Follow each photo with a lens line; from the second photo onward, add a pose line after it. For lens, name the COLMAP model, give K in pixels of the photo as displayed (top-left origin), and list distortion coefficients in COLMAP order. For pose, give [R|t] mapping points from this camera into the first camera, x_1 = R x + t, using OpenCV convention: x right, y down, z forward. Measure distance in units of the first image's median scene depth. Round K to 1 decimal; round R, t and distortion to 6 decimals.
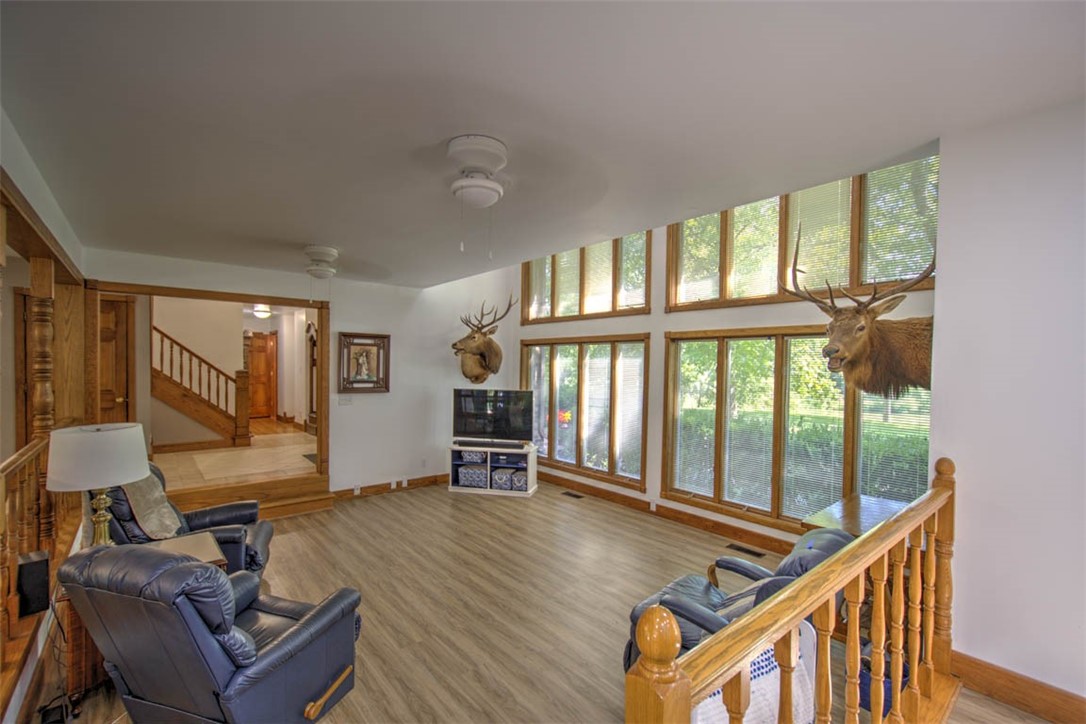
lens RADIAL K [[459.2, 0, 543.3], [0, 459.2, 372.6], [0, 0, 1]] dist [0.002179, 0.000159]
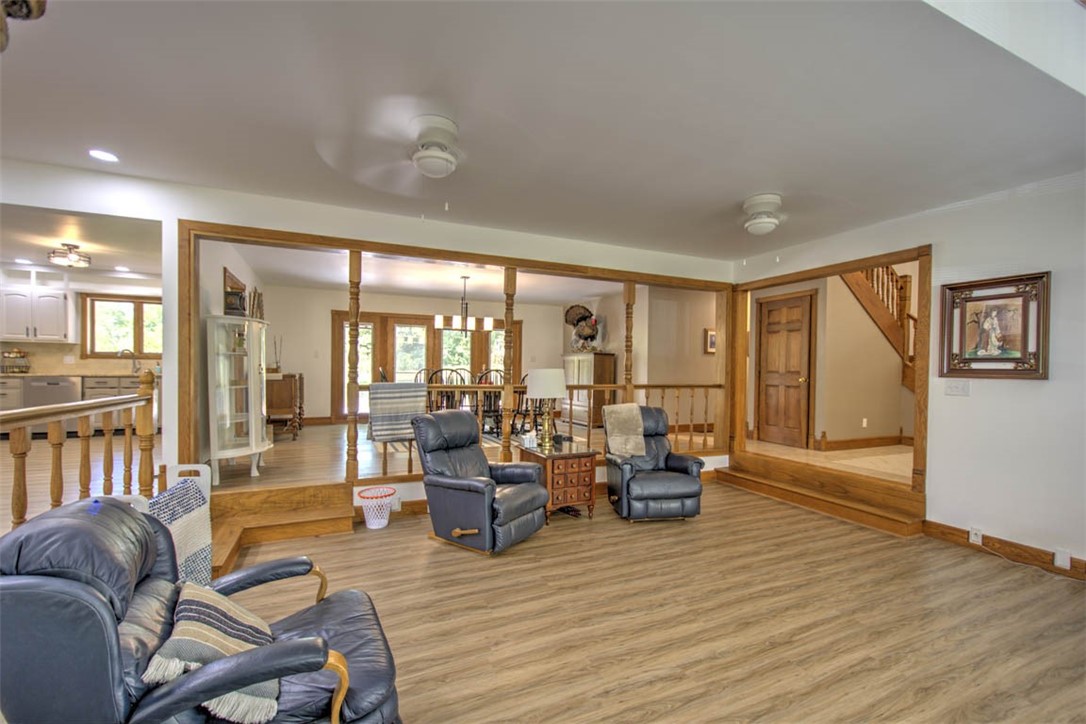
lens RADIAL K [[474.3, 0, 547.9], [0, 474.3, 375.3], [0, 0, 1]] dist [-0.003754, -0.000608]
pose [[-0.276041, -0.003920, -0.961138, 0.521804], [-0.035829, 0.999339, 0.006214, 0.082684], [0.960478, 0.036152, -0.275999, 0.898123]]
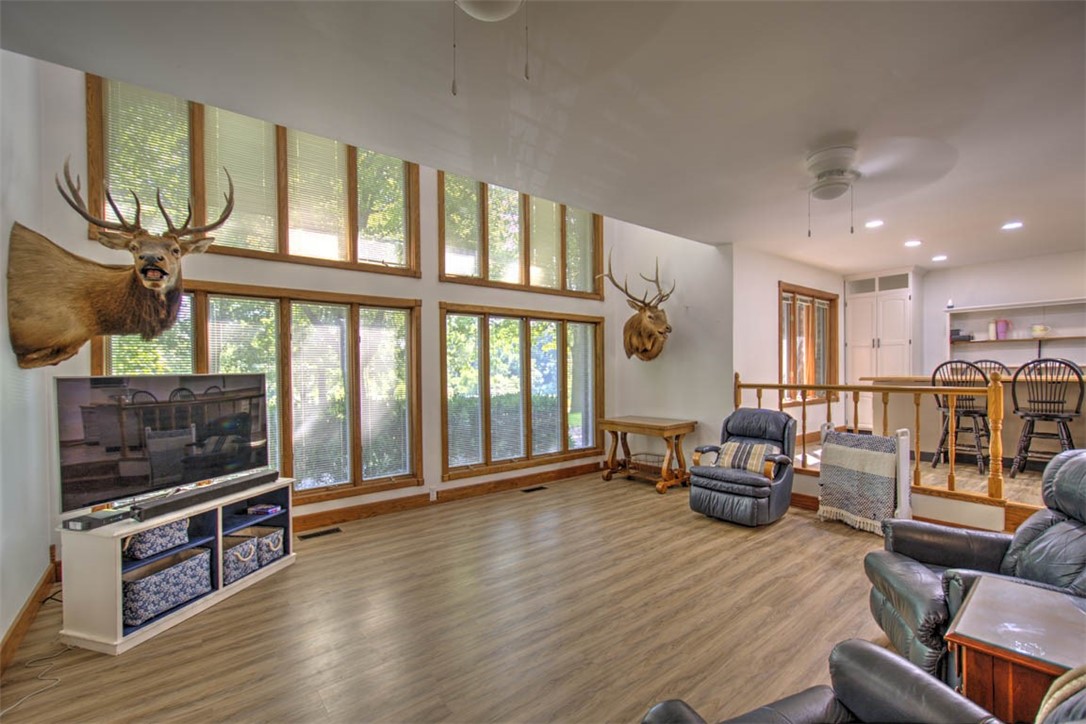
lens RADIAL K [[459.2, 0, 543.3], [0, 459.2, 372.6], [0, 0, 1]] dist [0.002179, 0.000159]
pose [[0.048444, -0.018620, 0.998652, -0.851234], [0.031798, 0.999348, 0.017090, 0.059055], [-0.998320, 0.030927, 0.049004, 0.985266]]
